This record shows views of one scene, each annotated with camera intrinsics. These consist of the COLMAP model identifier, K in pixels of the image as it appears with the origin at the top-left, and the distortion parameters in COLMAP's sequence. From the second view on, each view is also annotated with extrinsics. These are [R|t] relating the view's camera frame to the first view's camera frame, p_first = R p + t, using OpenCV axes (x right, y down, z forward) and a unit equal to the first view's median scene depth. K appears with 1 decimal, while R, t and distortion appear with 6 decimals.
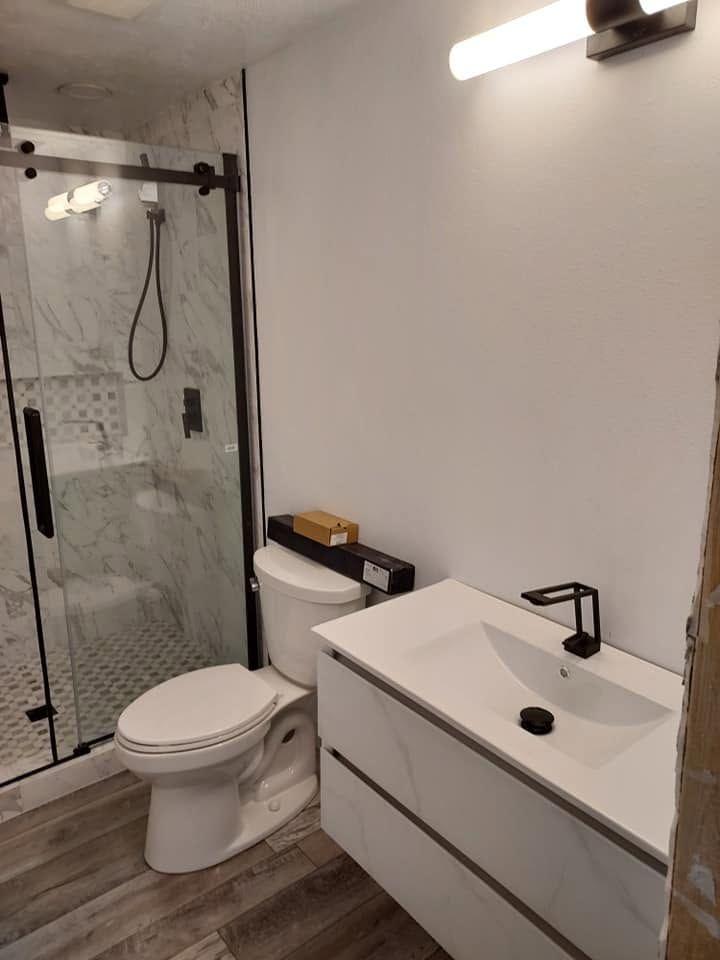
lens RADIAL K [[705.1, 0, 359.9], [0, 705.1, 477.8], [0, 0, 1]] dist [0.051950, -0.006001]
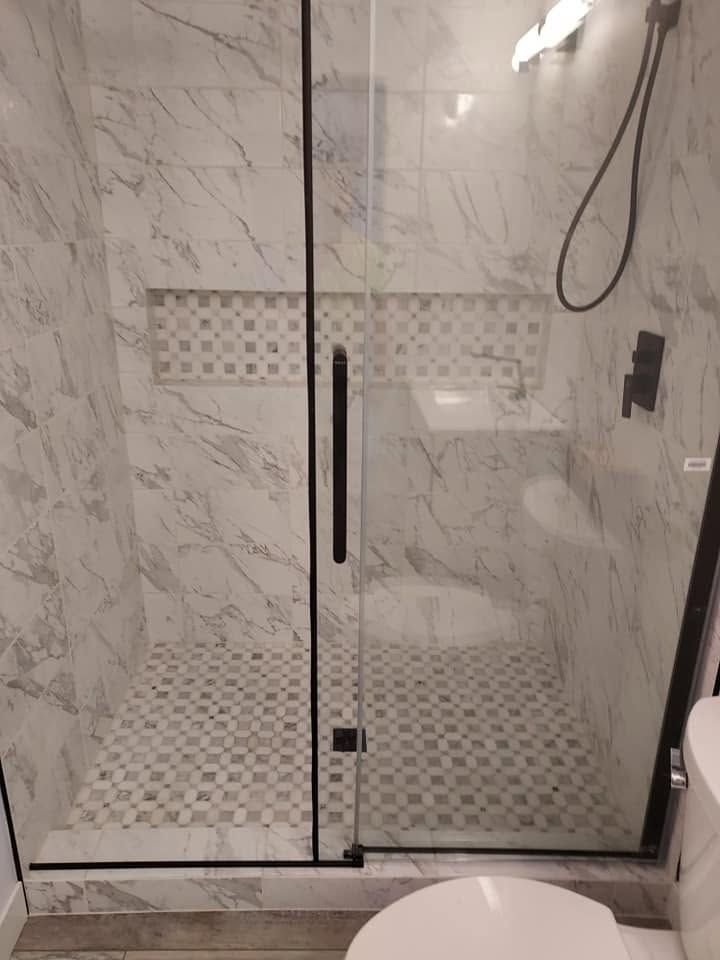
lens RADIAL K [[673.7, 0, 364.5], [0, 673.7, 449.5], [0, 0, 1]] dist [0.046260, -0.013685]
pose [[0.779171, 0.223440, -0.585634, -0.073463], [-0.173522, 0.974683, 0.141009, -0.069219], [0.602314, -0.008250, 0.798216, 0.405489]]
